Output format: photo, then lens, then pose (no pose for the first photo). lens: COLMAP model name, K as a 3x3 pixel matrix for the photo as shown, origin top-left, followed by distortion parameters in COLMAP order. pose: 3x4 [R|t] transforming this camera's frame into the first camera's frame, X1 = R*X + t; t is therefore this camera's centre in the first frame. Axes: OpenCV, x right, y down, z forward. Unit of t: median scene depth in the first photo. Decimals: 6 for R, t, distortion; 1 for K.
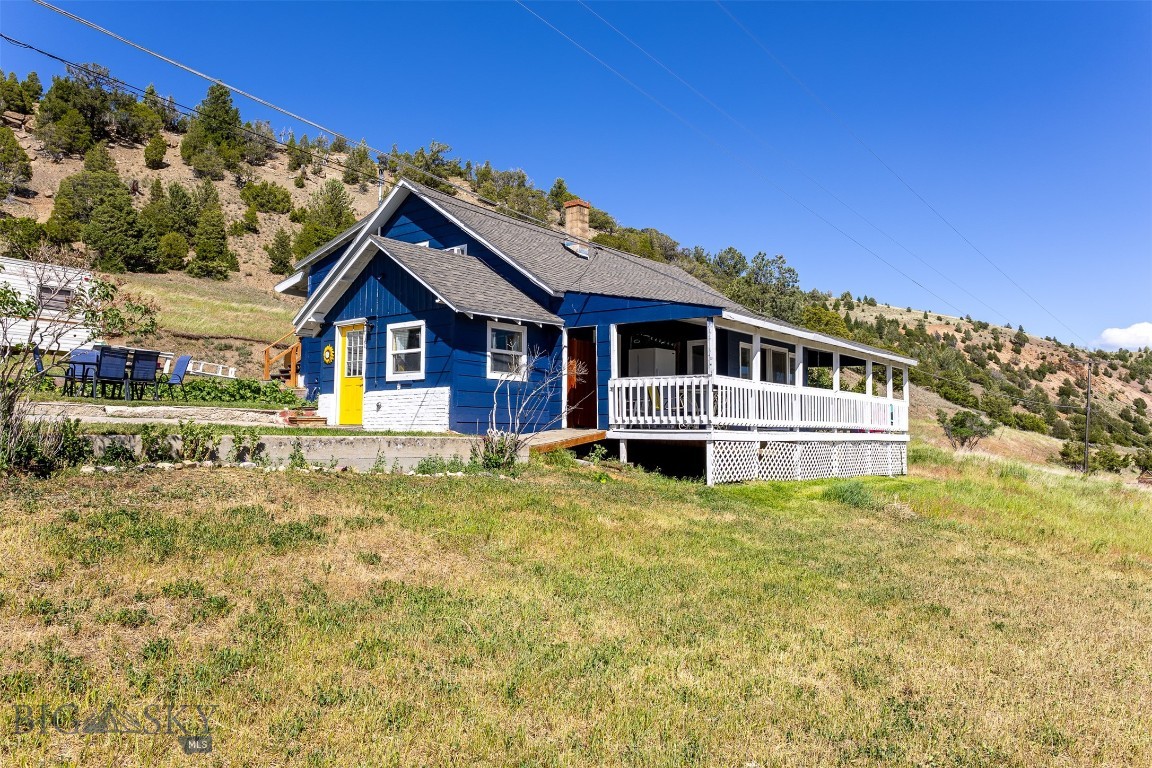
lens RADIAL K [[874.0, 0, 576.3], [0, 874.0, 363.9], [0, 0, 1]] dist [0.023797, -0.006962]
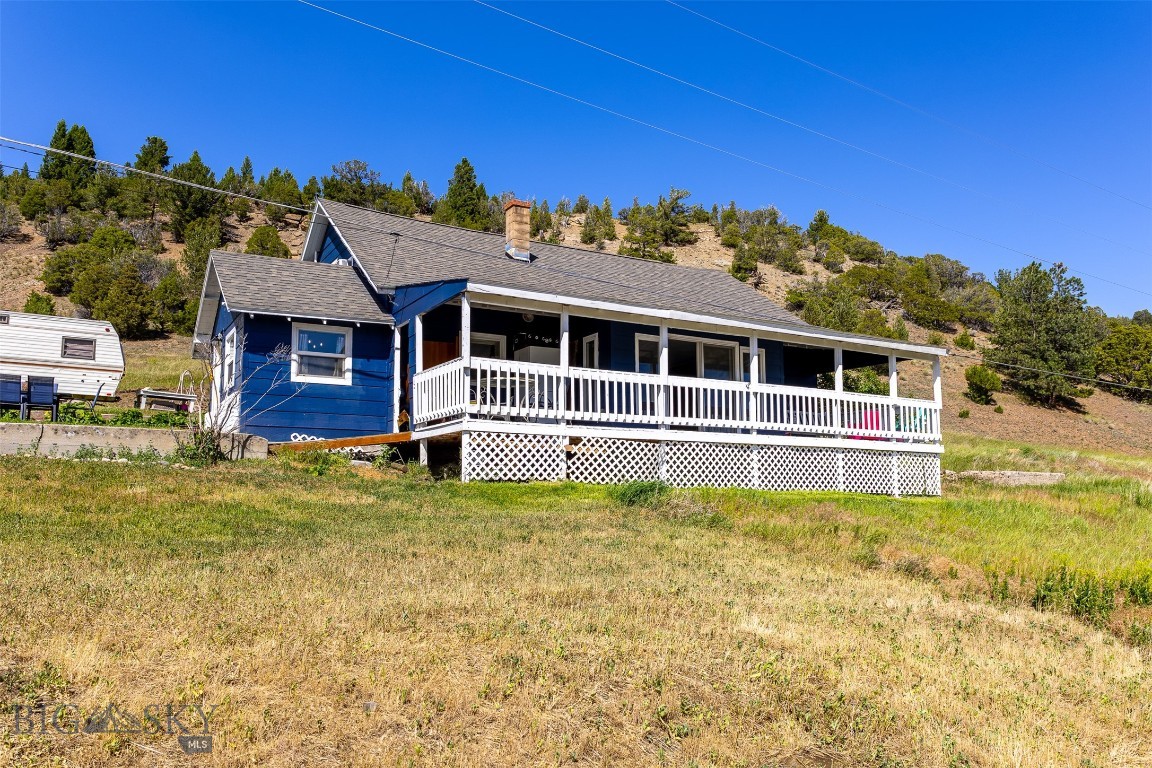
lens RADIAL K [[959.8, 0, 576.0], [0, 959.8, 384.0], [0, 0, 1]] dist [0.050668, -0.004130]
pose [[0.925135, -0.062562, -0.374447, 0.532922], [0.039321, 0.996814, -0.069397, 0.096092], [0.377596, 0.049478, 0.924648, 0.128215]]
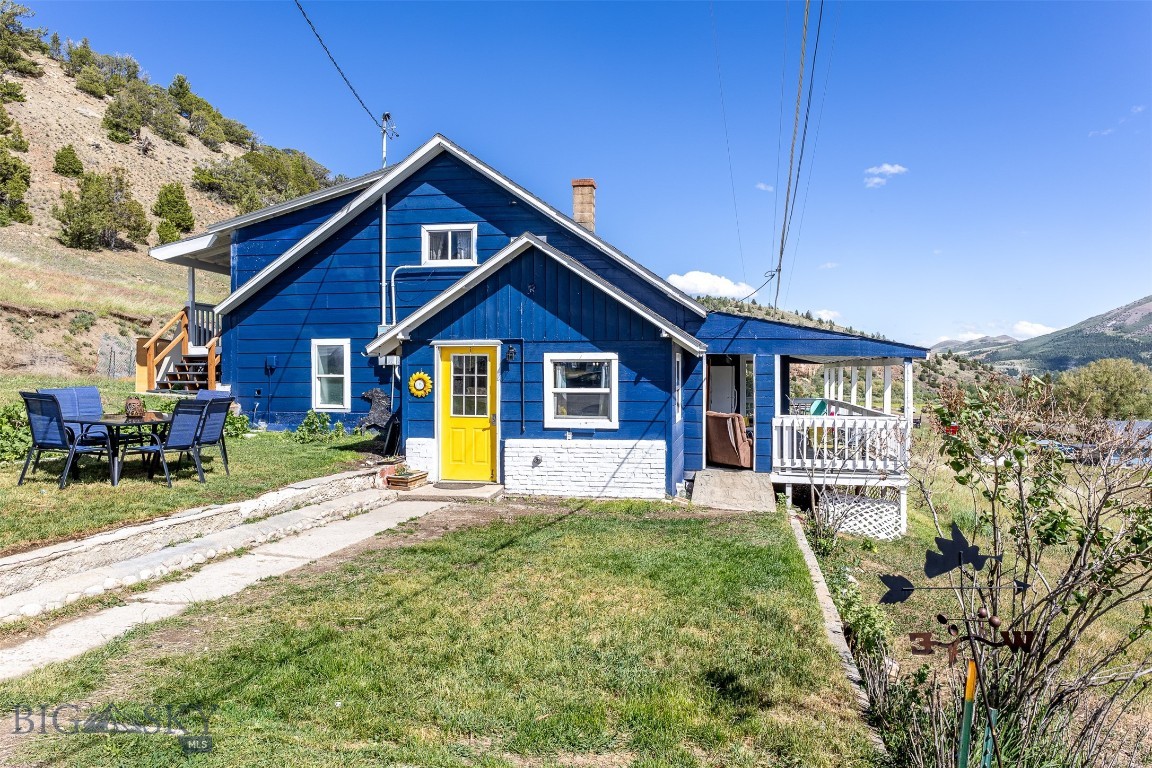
lens RADIAL K [[874.0, 0, 576.3], [0, 874.0, 363.9], [0, 0, 1]] dist [0.023797, -0.006962]
pose [[0.868851, -0.002909, 0.495064, -0.543453], [-0.040866, 0.996149, 0.077574, -0.091420], [-0.493383, -0.087632, 0.865386, 0.311907]]
